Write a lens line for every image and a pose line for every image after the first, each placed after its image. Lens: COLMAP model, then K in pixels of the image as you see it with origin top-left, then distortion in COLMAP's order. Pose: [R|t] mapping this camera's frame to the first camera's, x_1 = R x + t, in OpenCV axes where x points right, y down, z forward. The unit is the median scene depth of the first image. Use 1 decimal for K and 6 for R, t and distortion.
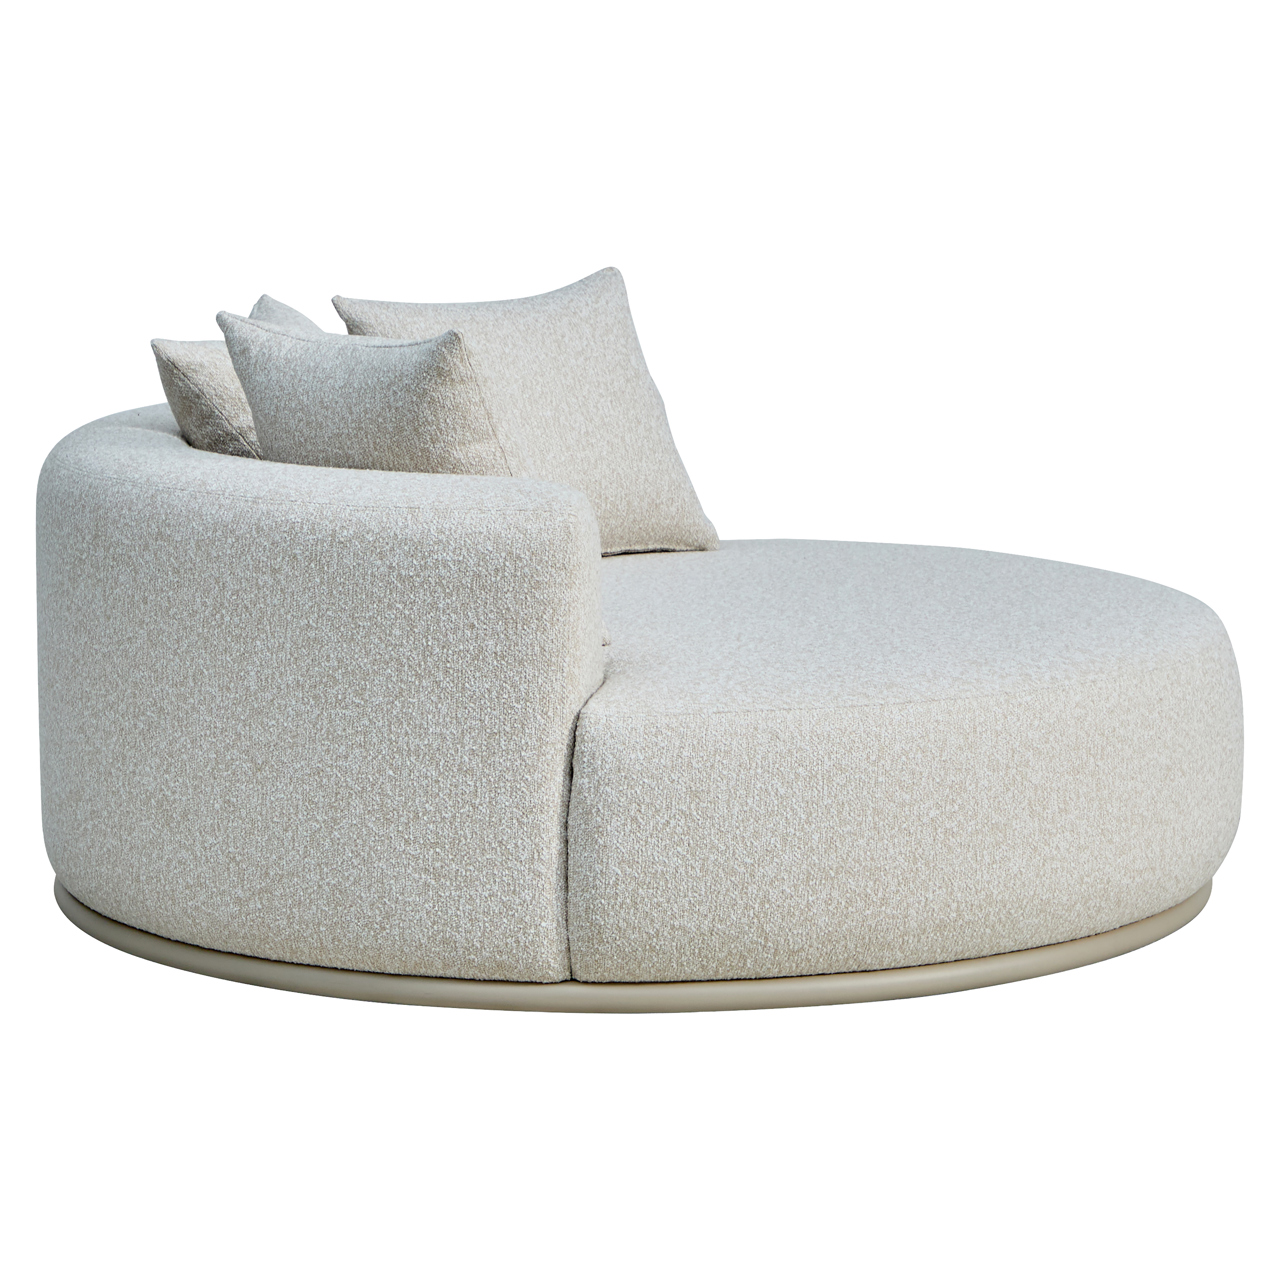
lens RADIAL K [[3124.1, 0, 645.1], [0, 3124.1, 649.8], [0, 0, 1]] dist [0.053183, 0.000000]
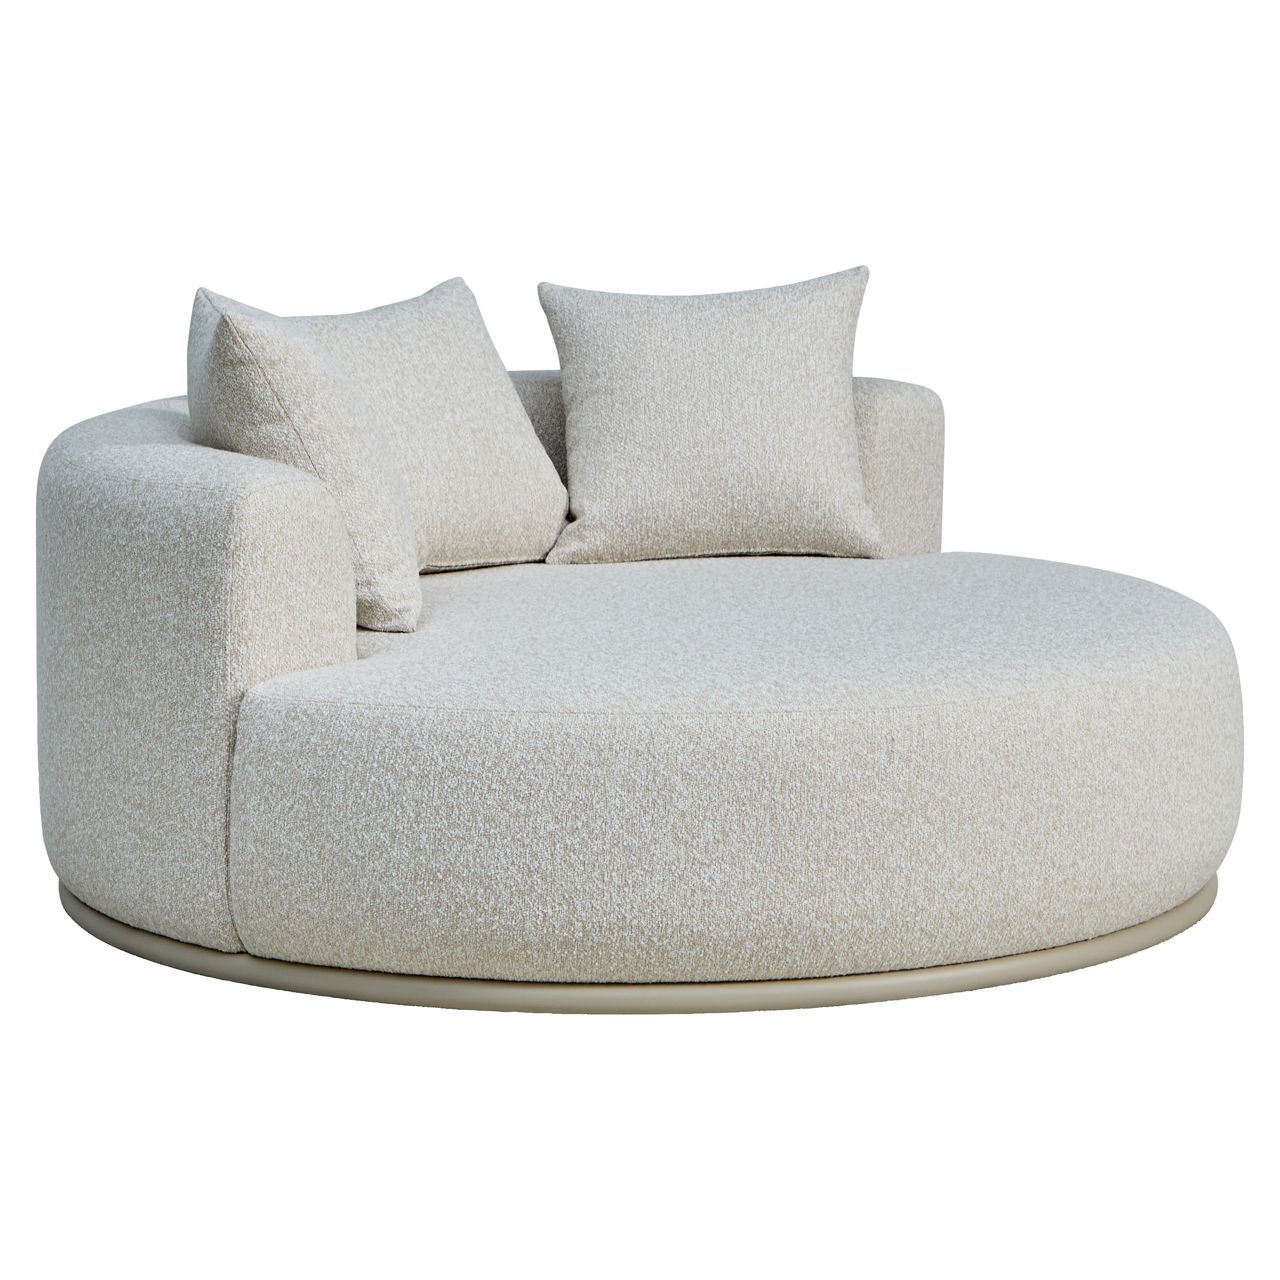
lens RADIAL K [[3124.1, 0, 644.1], [0, 3124.1, 630.2], [0, 0, 1]] dist [0.053183, 0.000000]
pose [[0.917296, 0.085744, -0.388865, 0.492007], [-0.087002, 0.996104, 0.014410, -0.025601], [0.388586, 0.020614, 0.921182, 0.109585]]
